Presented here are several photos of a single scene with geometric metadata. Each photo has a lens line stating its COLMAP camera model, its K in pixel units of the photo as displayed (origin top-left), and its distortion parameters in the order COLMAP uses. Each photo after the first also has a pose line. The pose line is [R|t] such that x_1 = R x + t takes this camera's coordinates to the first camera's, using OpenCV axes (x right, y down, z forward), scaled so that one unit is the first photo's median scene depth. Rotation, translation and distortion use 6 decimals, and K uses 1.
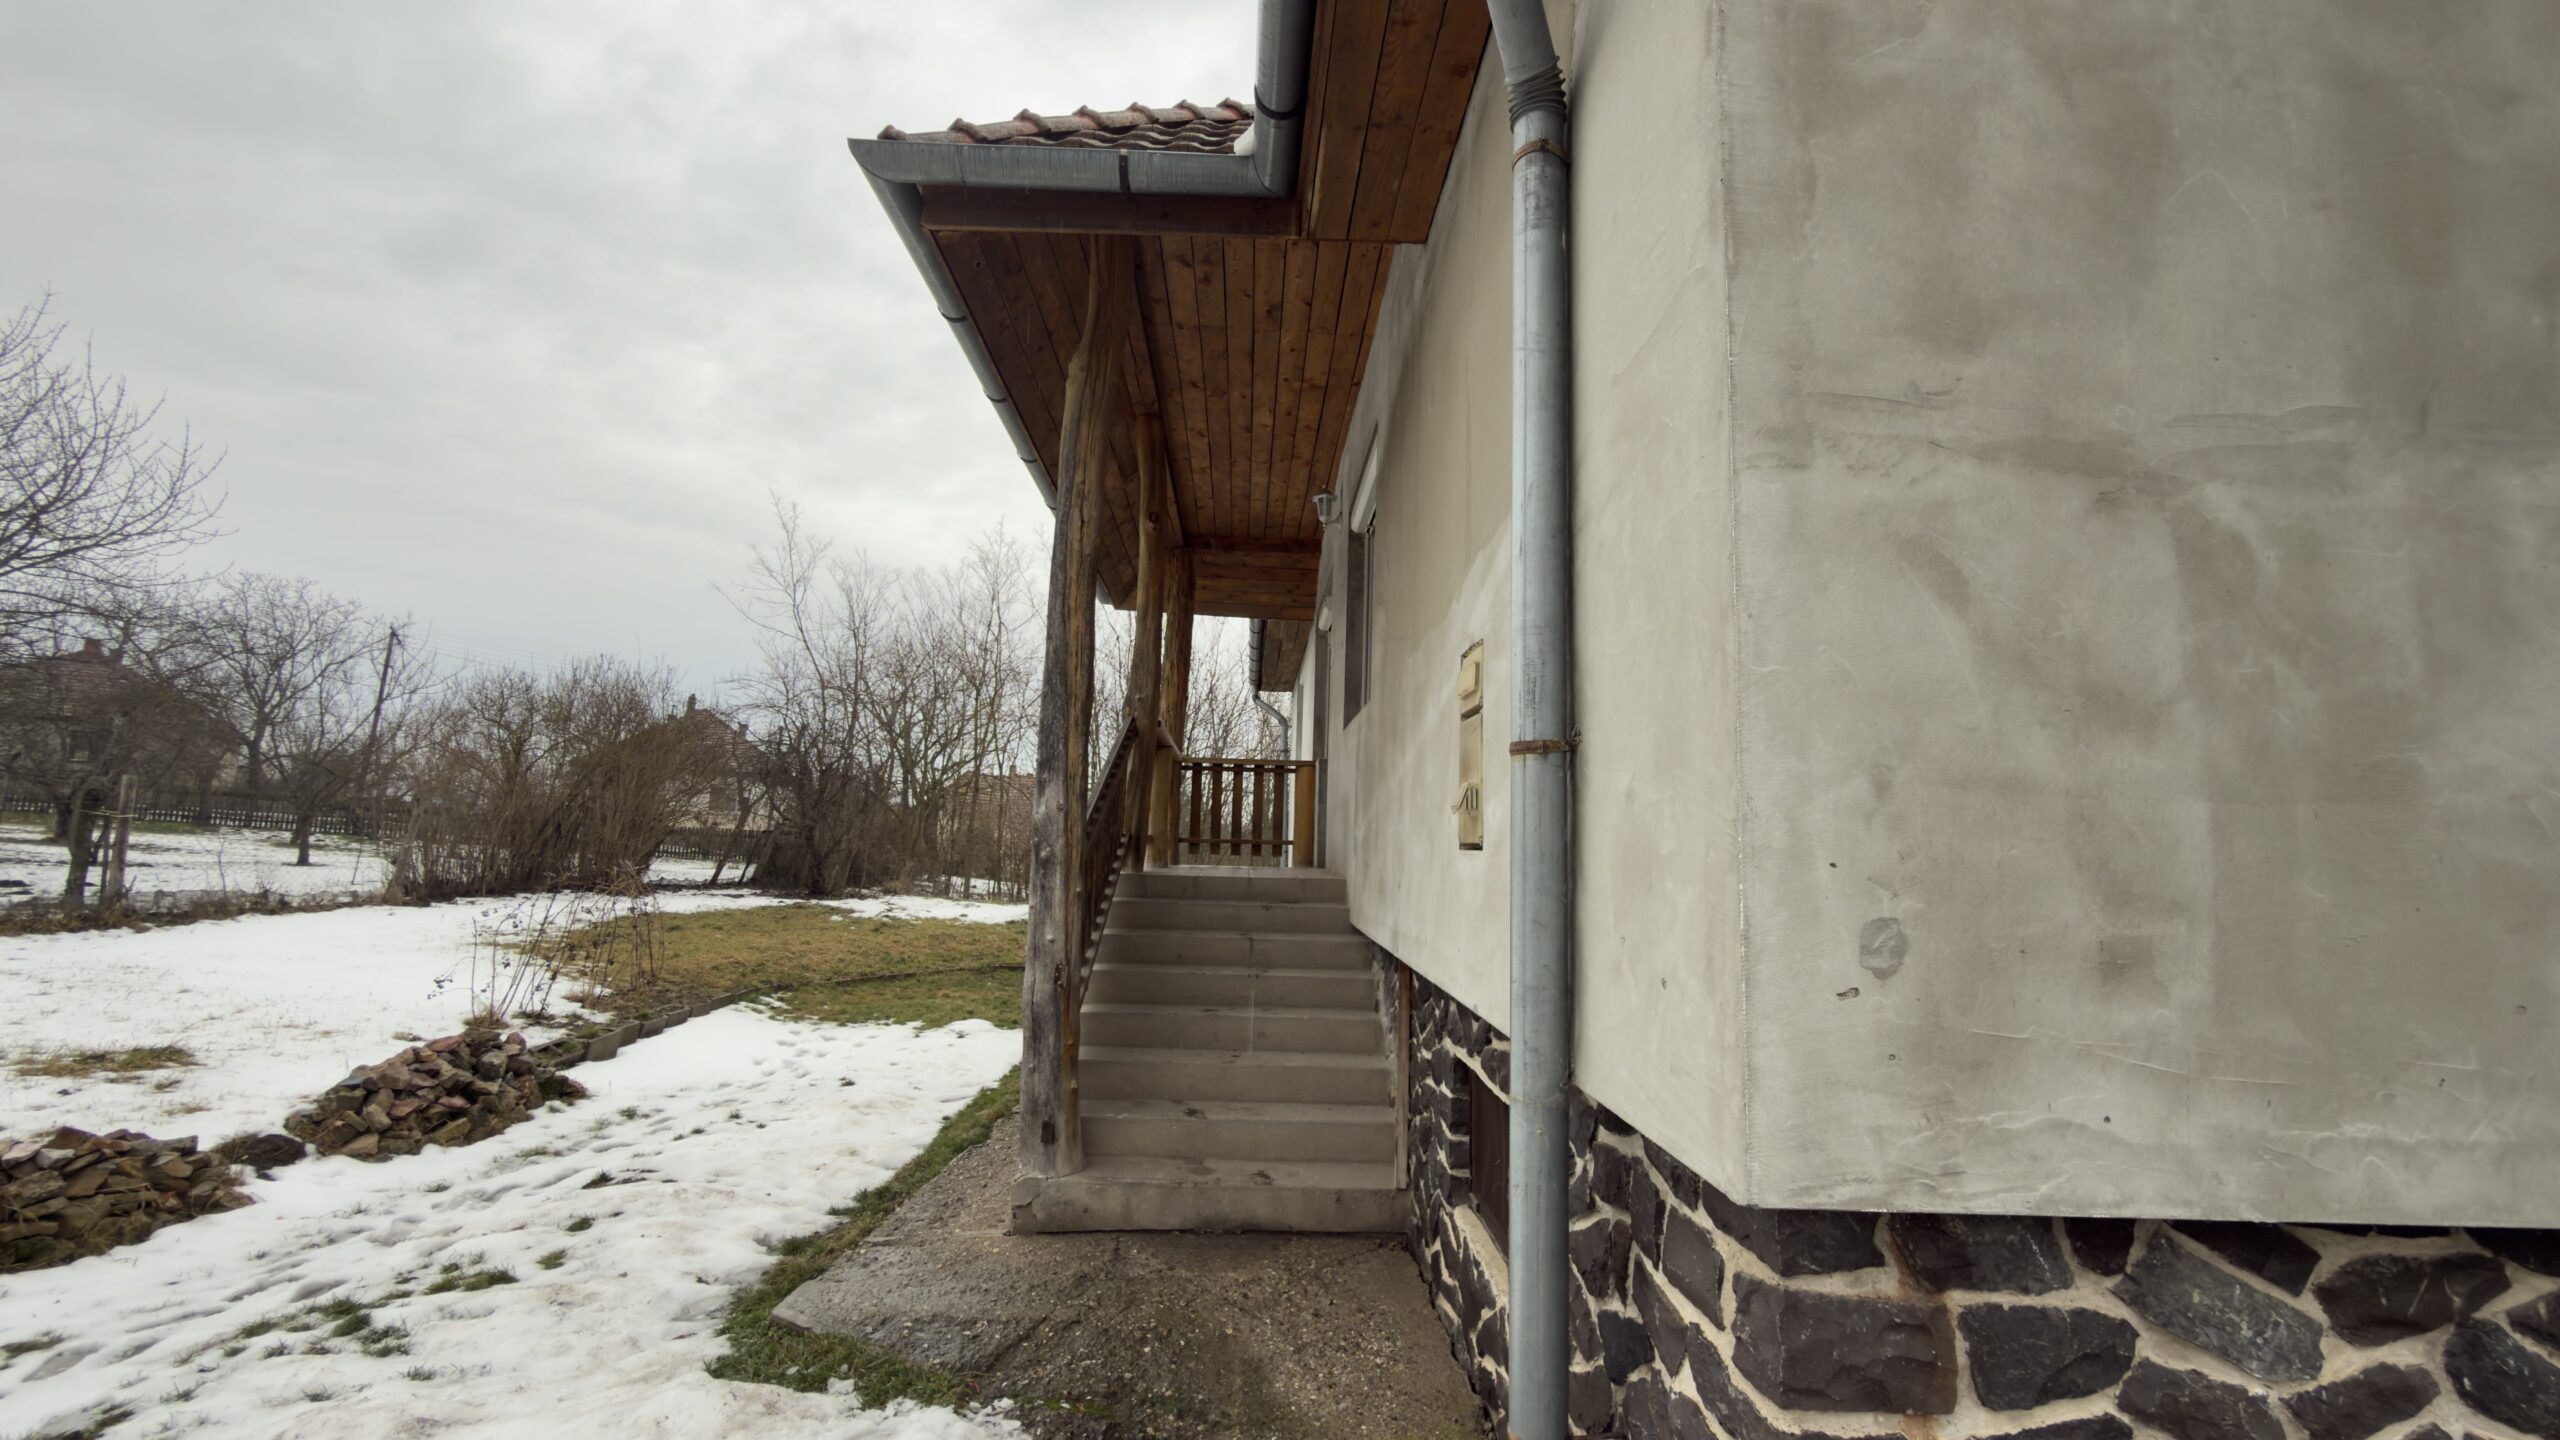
lens RADIAL K [[1019.0, 0, 1279.8], [0, 1019.0, 718.6], [0, 0, 1]] dist [0.002198, -0.000558]
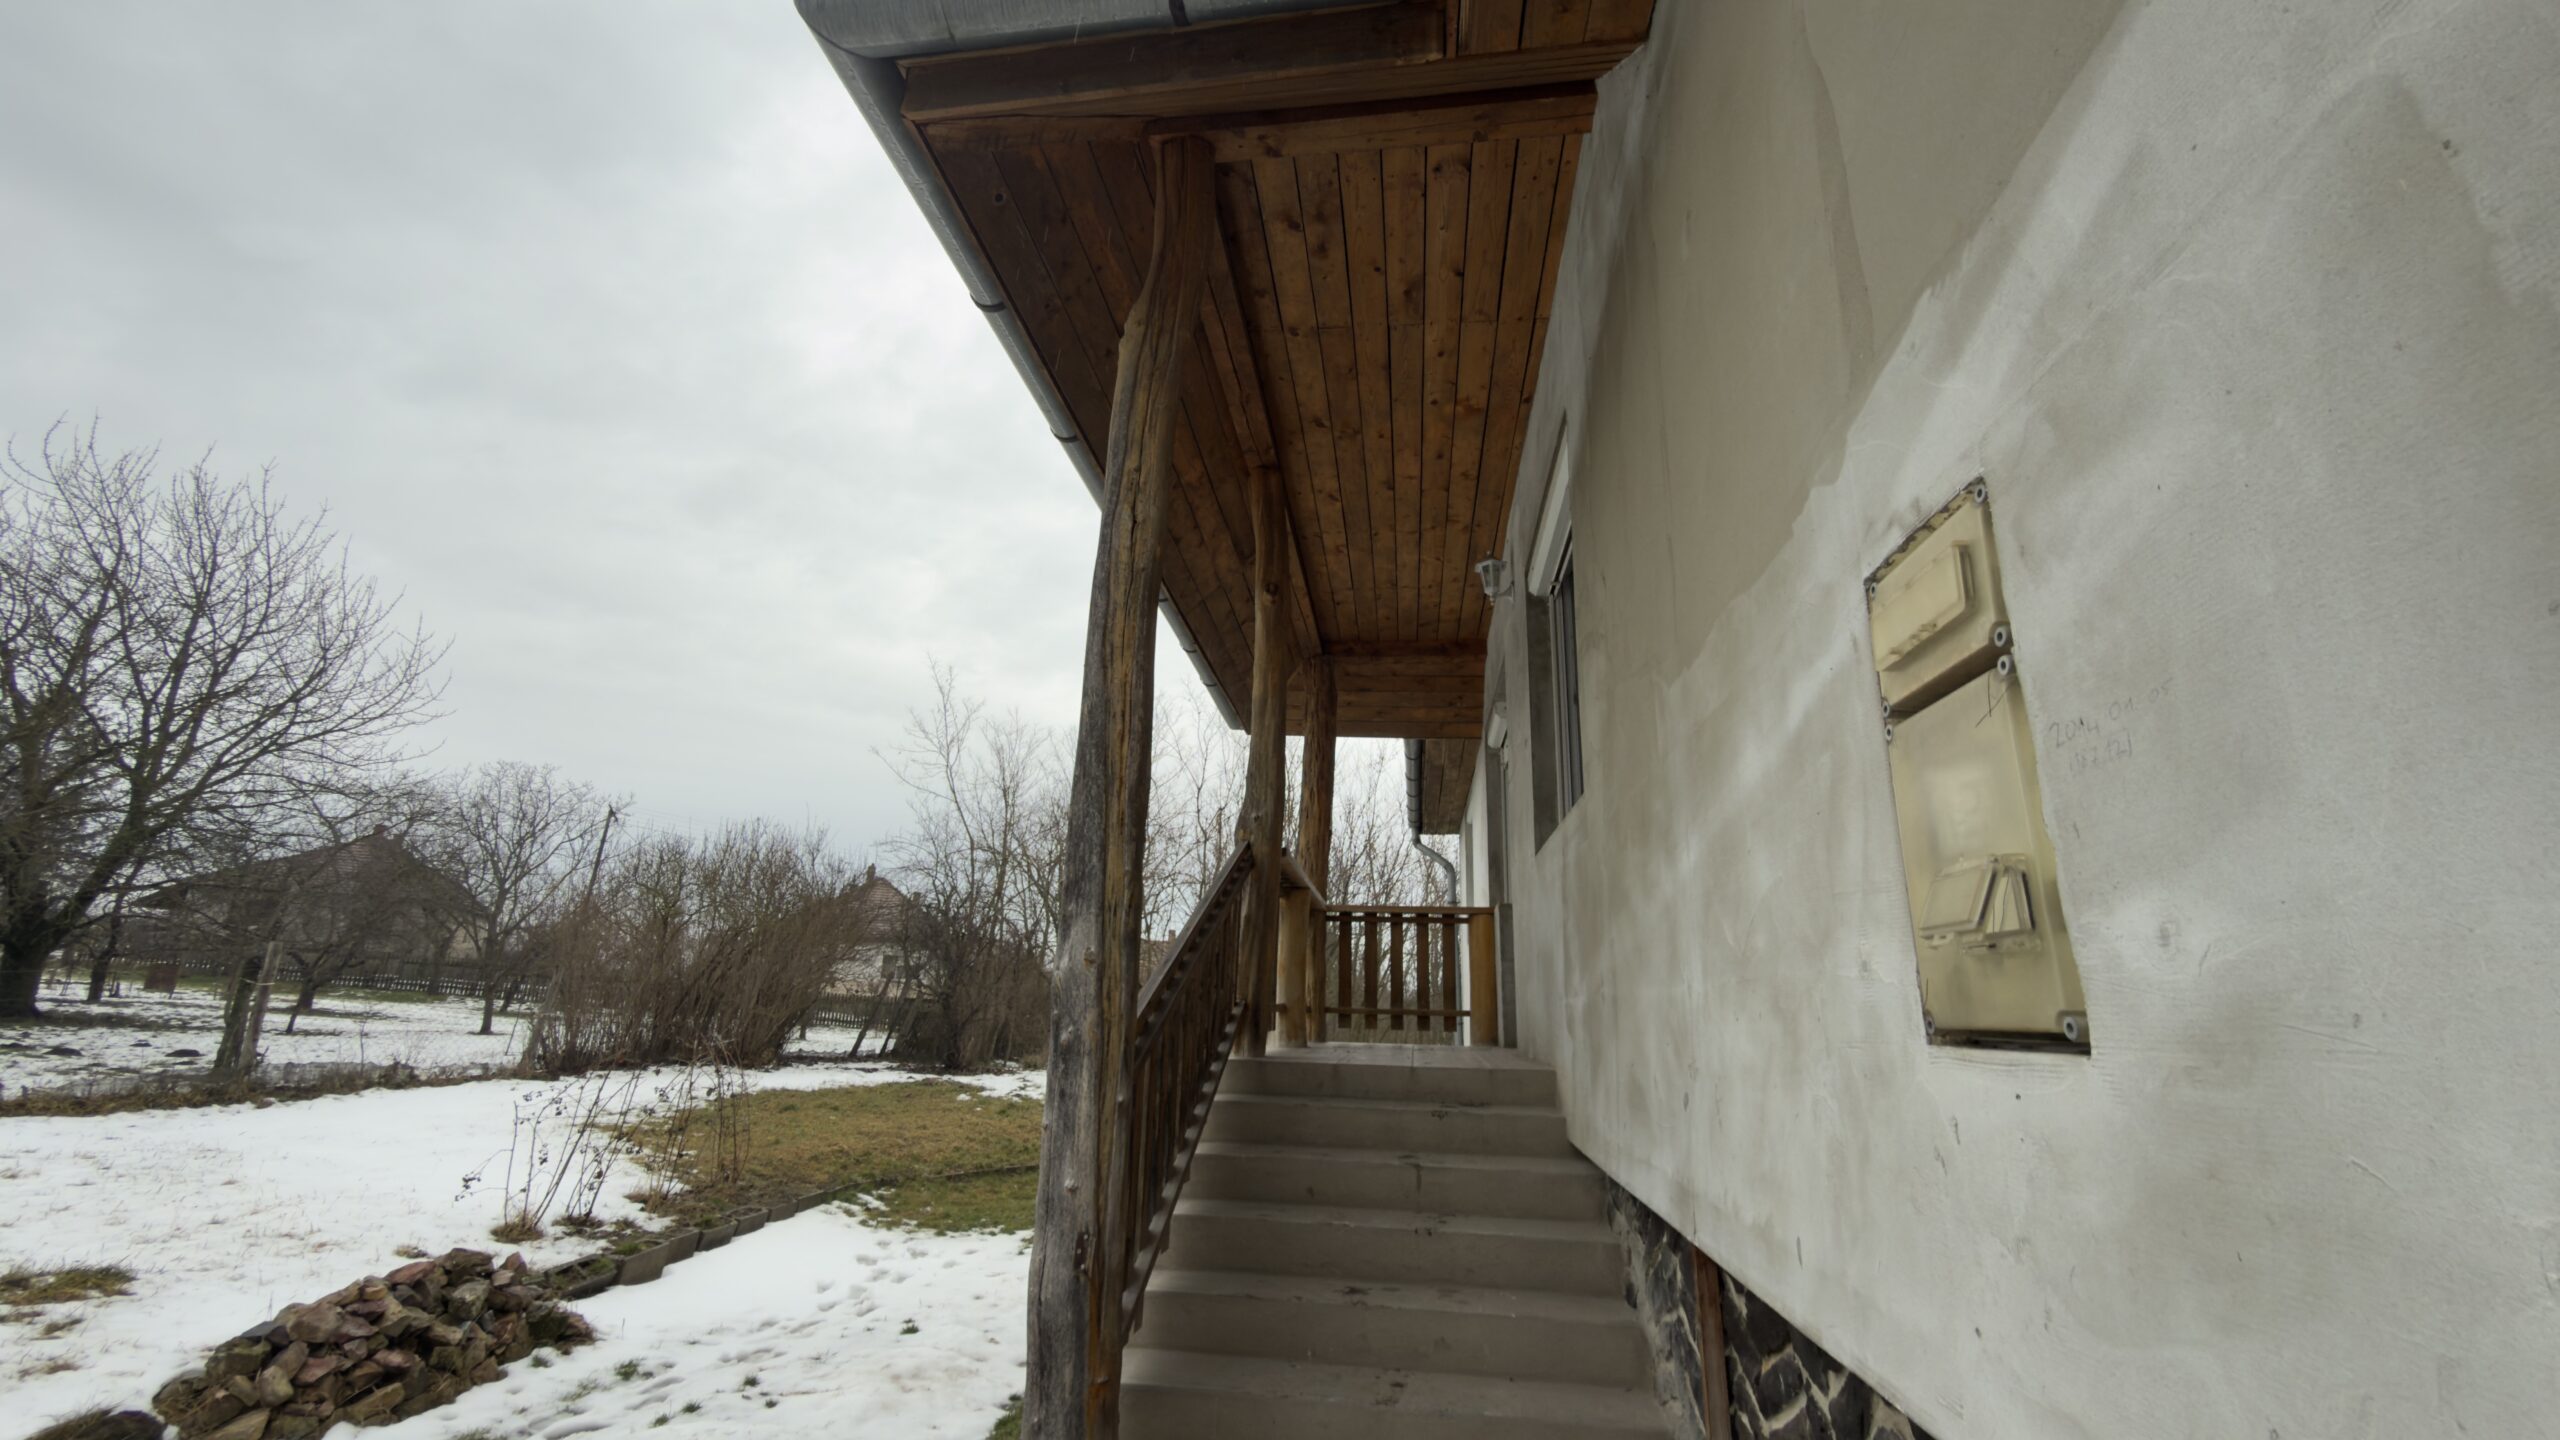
lens RADIAL K [[1019.0, 0, 1274.0], [0, 1019.0, 720.7], [0, 0, 1]] dist [0.002198, -0.000558]
pose [[0.986370, -0.044238, -0.158487, -0.001664], [0.019018, 0.987377, -0.157241, 0.023312], [0.163442, 0.152084, 0.974760, 0.208266]]
